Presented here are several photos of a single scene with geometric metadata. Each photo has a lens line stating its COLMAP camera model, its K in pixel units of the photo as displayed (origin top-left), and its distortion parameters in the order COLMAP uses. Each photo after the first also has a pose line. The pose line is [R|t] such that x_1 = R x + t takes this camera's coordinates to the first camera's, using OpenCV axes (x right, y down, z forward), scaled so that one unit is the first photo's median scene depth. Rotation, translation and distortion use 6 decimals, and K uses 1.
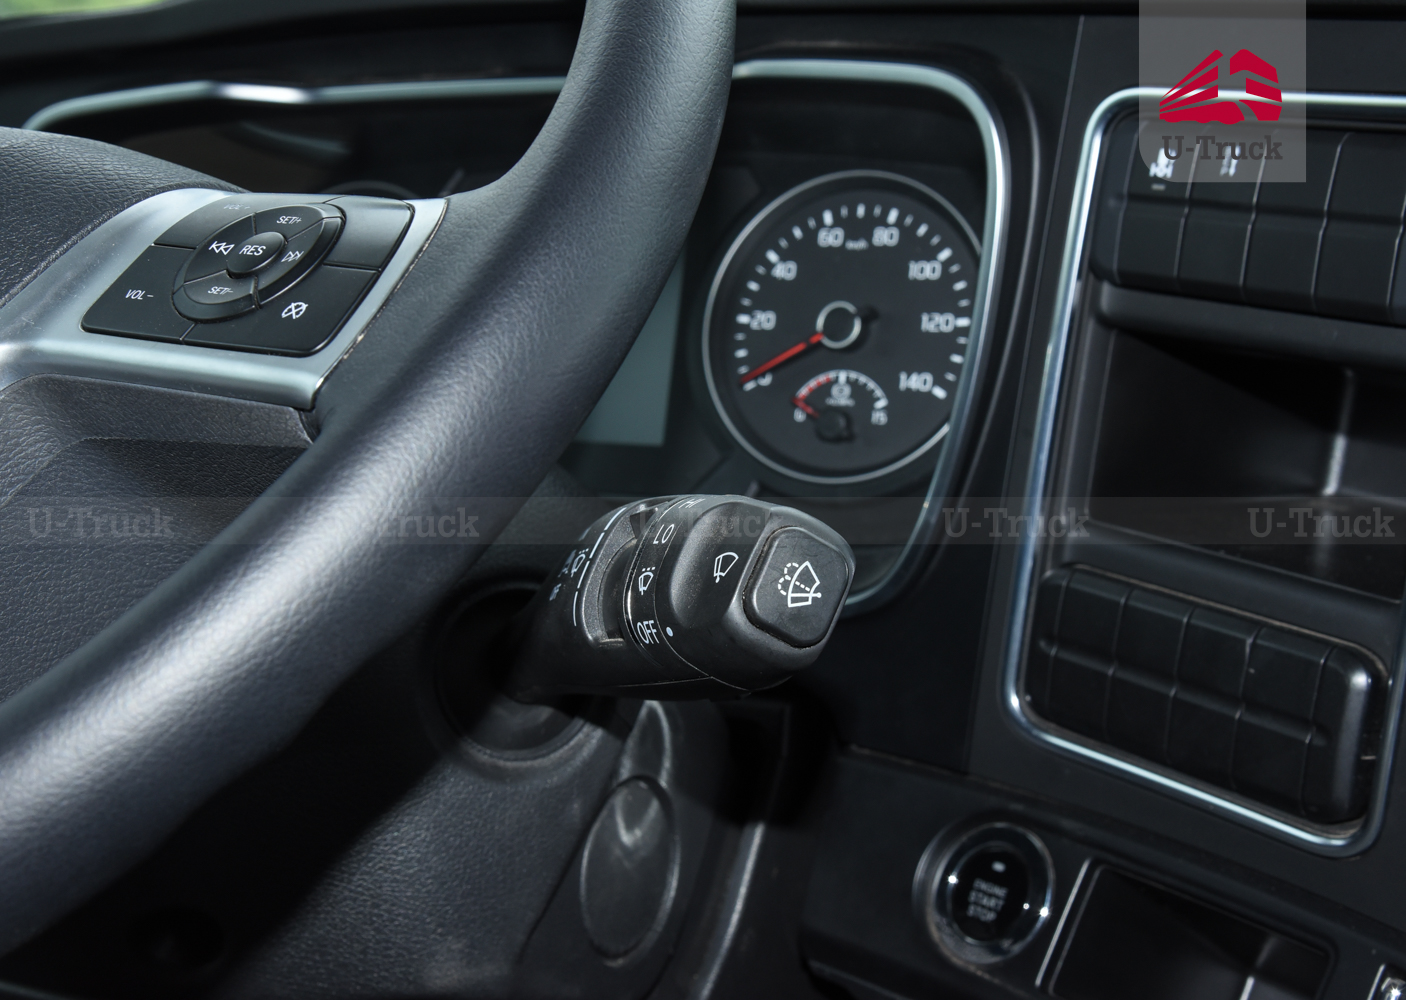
lens RADIAL K [[2034.3, 0, 703.0], [0, 2034.3, 500.0], [0, 0, 1]] dist [0.075368, 0.017673]
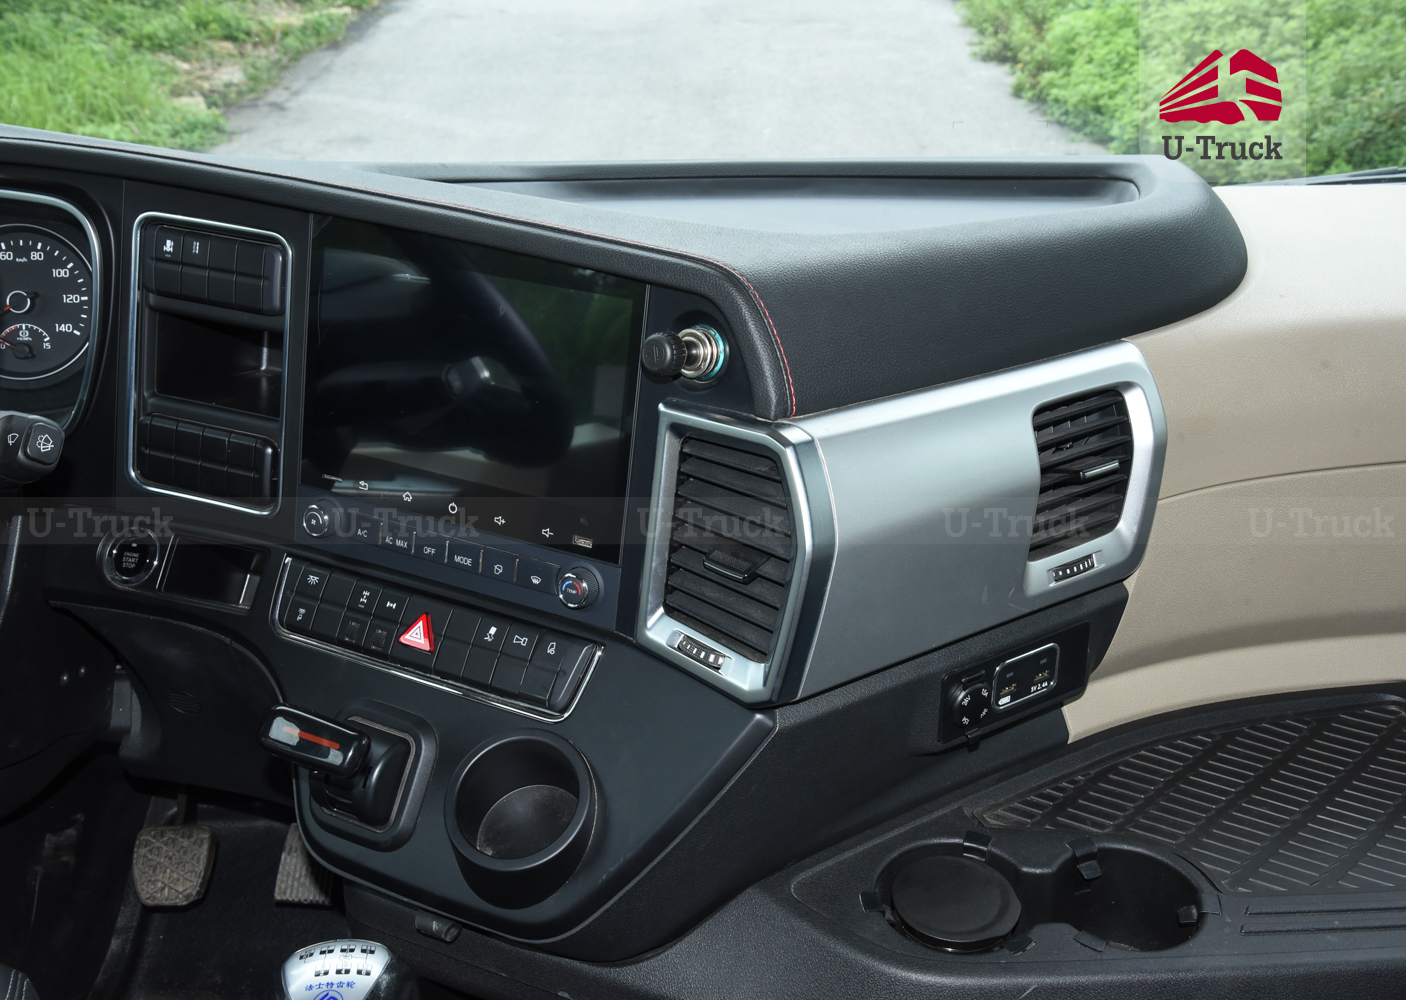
lens RADIAL K [[1529.9, 0, 690.9], [0, 1529.9, 508.4], [0, 0, 1]] dist [0.004318, 0.237736]
pose [[0.873759, -0.131647, 0.468204, -0.109005], [0.067461, 0.986169, 0.151390, -0.079074], [-0.481658, -0.100693, 0.870555, -0.778326]]
